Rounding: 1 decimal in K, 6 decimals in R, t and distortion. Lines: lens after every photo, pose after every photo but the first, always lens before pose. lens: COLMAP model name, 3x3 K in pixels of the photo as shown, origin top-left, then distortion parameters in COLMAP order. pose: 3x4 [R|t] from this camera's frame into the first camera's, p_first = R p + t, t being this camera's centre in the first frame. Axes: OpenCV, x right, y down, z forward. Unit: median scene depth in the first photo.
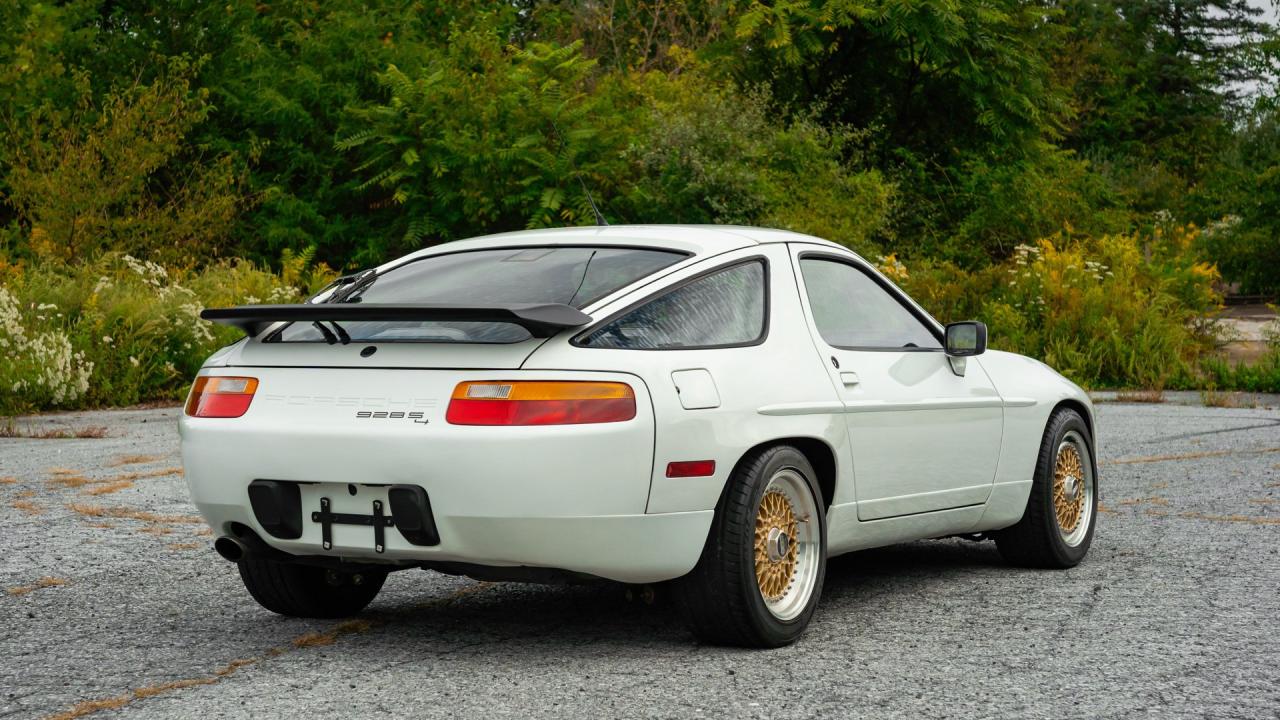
lens RADIAL K [[2407.0, 0, 700.2], [0, 2407.0, 361.9], [0, 0, 1]] dist [0.017210, 0.231509]
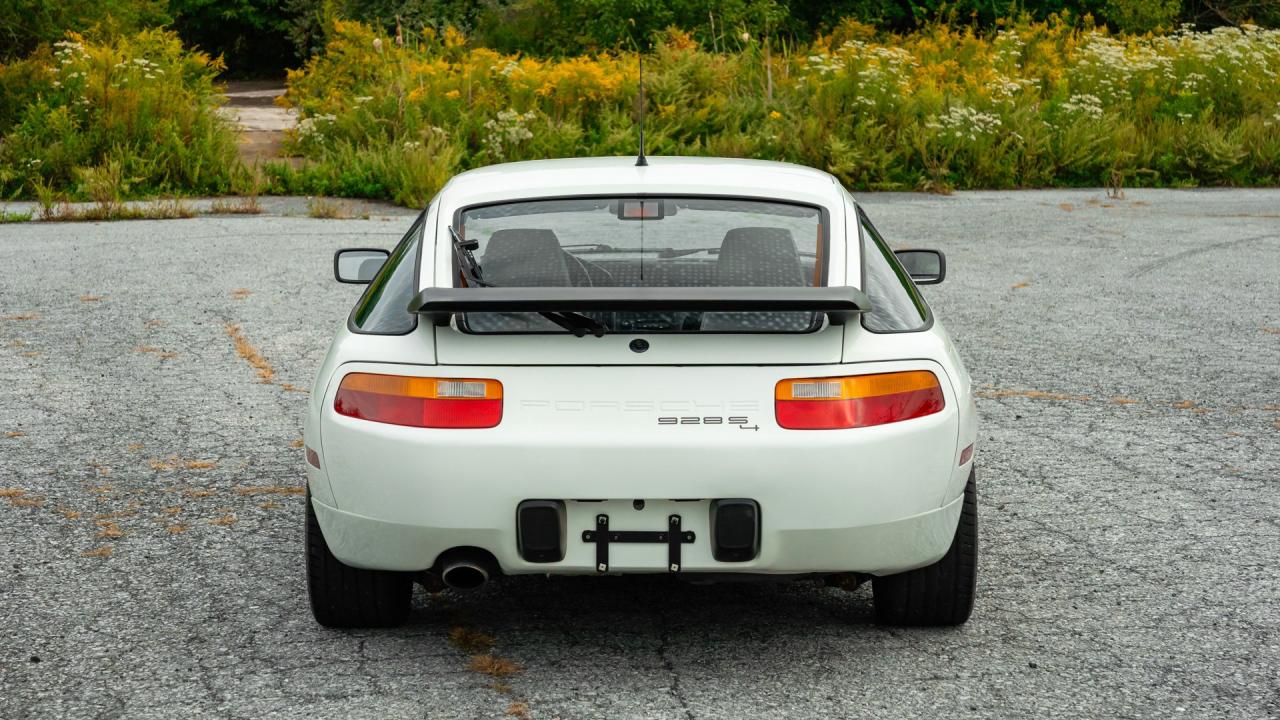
lens RADIAL K [[2505.5, 0, 698.1], [0, 2505.5, 358.8], [0, 0, 1]] dist [0.019027, 0.178965]
pose [[0.883396, -0.053346, 0.465582, -0.541360], [0.009742, 0.995375, 0.095566, -0.086199], [-0.468527, -0.079887, 0.879830, 0.181833]]
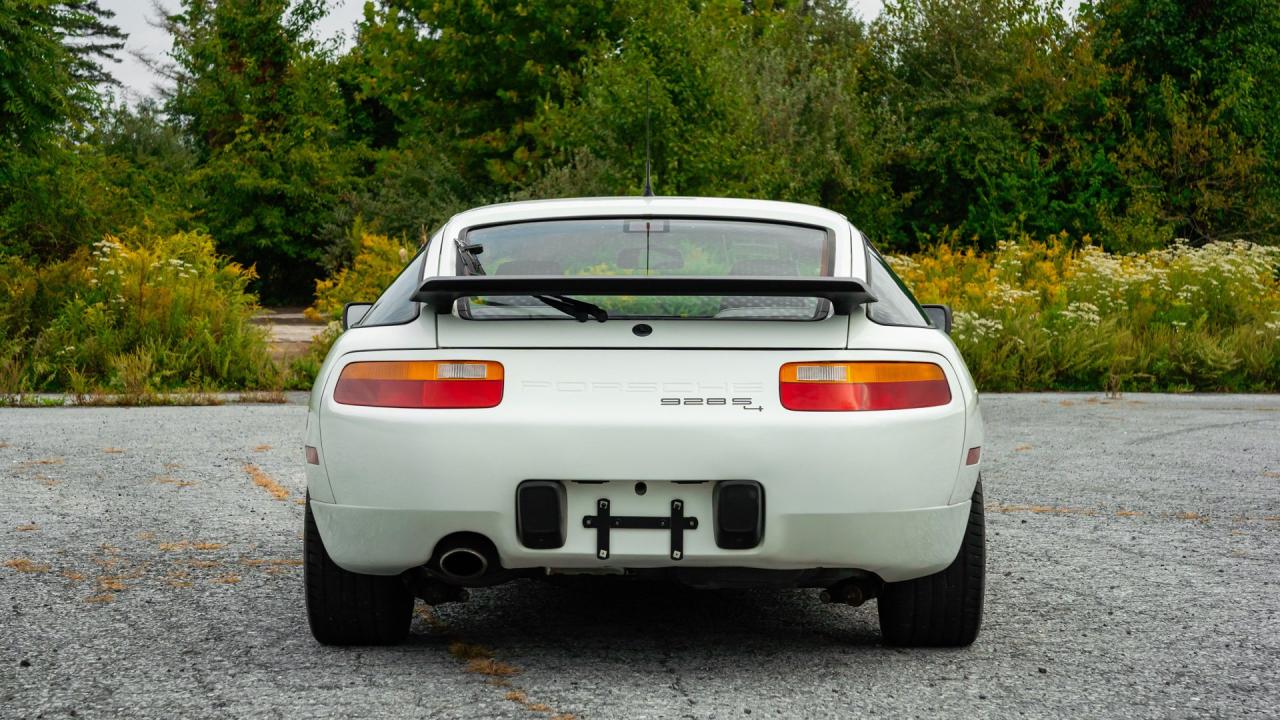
lens RADIAL K [[2407.0, 0, 700.2], [0, 2407.0, 361.9], [0, 0, 1]] dist [0.017210, 0.231509]
pose [[0.885697, -0.004254, 0.464244, -0.519761], [0.005210, 0.999986, -0.000775, 0.007998], [-0.464234, 0.003105, 0.885707, 0.216649]]
